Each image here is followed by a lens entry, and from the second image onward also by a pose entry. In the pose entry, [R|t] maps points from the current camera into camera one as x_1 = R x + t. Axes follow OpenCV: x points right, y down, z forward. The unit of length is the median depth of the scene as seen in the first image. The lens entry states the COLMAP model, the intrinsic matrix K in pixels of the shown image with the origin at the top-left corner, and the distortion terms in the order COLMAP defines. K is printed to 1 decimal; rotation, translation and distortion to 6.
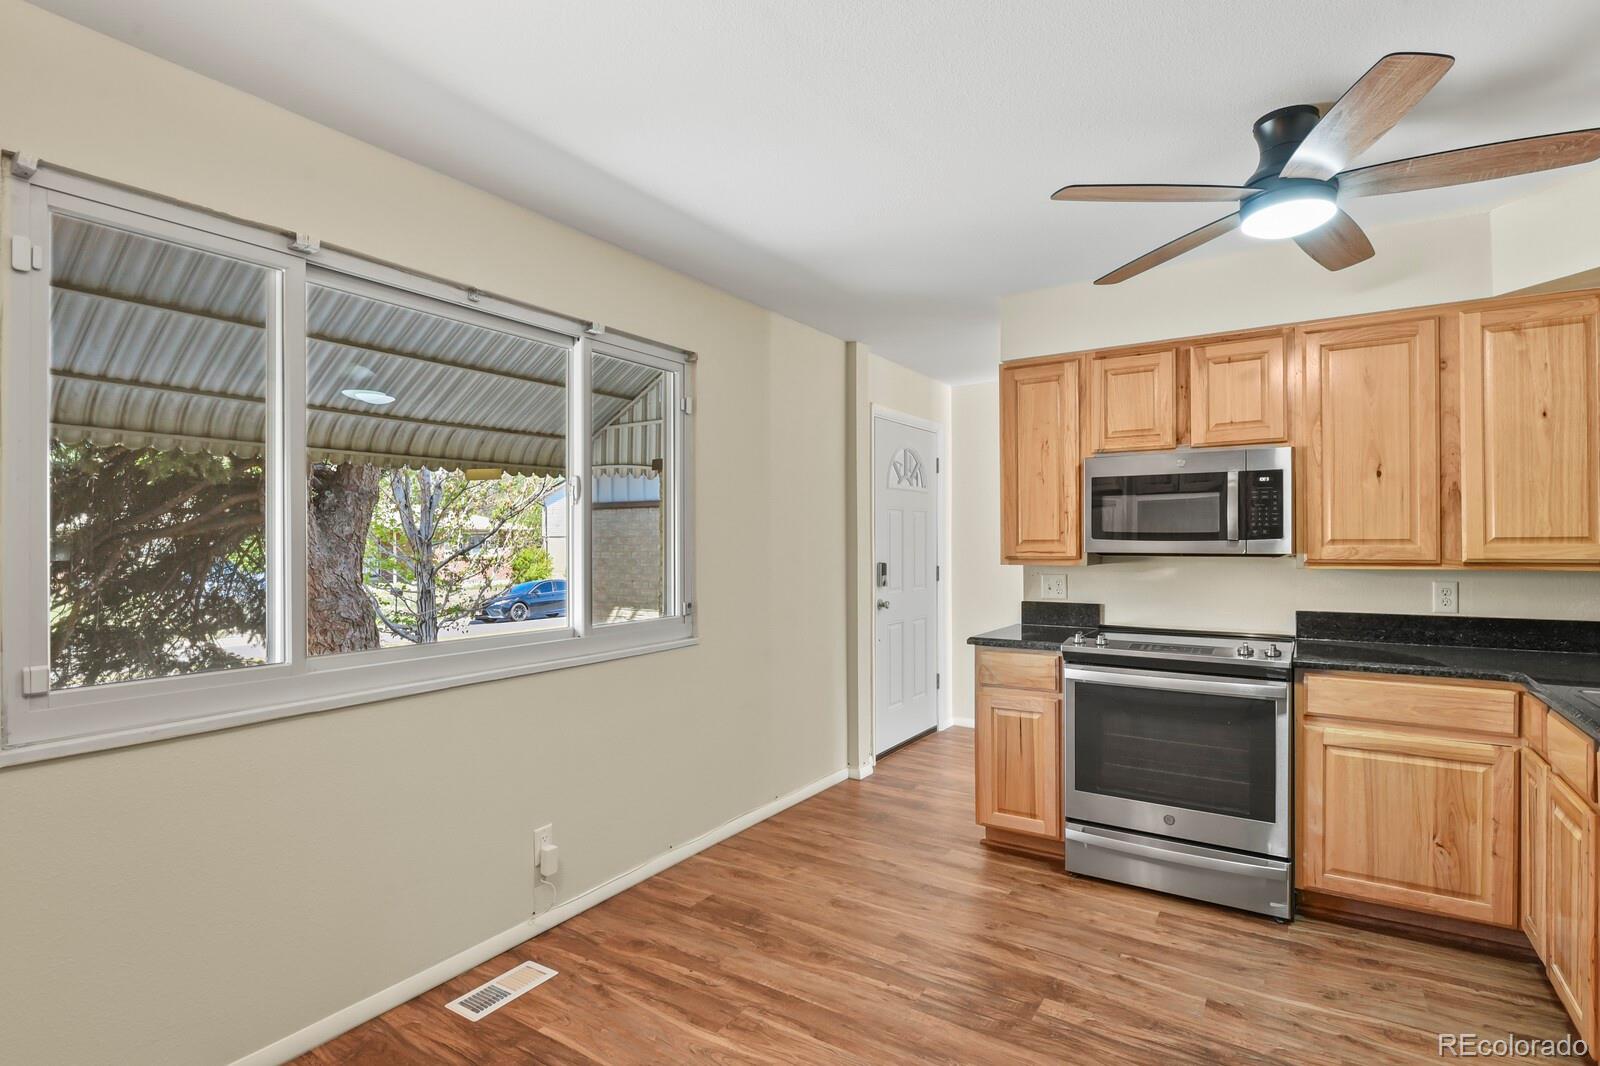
lens RADIAL K [[783.7, 0, 808.2], [0, 783.7, 539.0], [0, 0, 1]] dist [-0.006916, -0.002507]
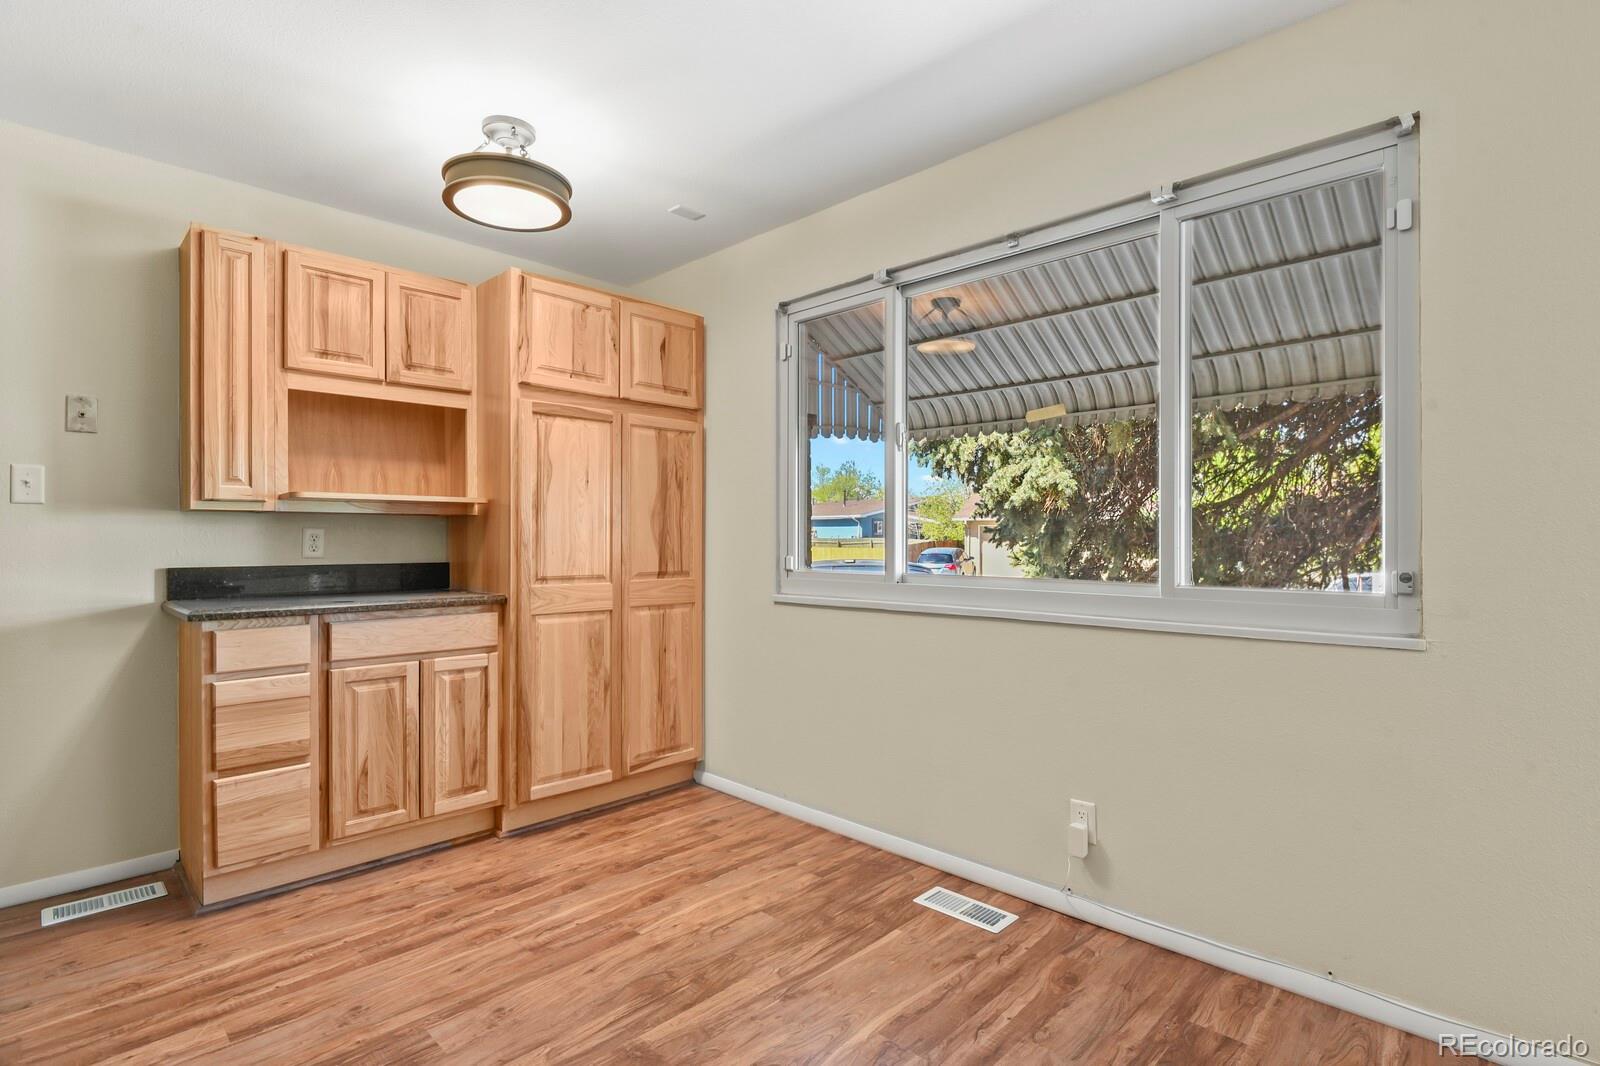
lens RADIAL K [[783.7, 0, 803.7], [0, 783.7, 533.9], [0, 0, 1]] dist [-0.006916, -0.002507]
pose [[-0.196673, 0.001088, -0.980468, 0.543791], [0.001683, 0.999998, 0.000772, 0.061131], [0.980468, -0.001498, -0.196675, 0.801871]]
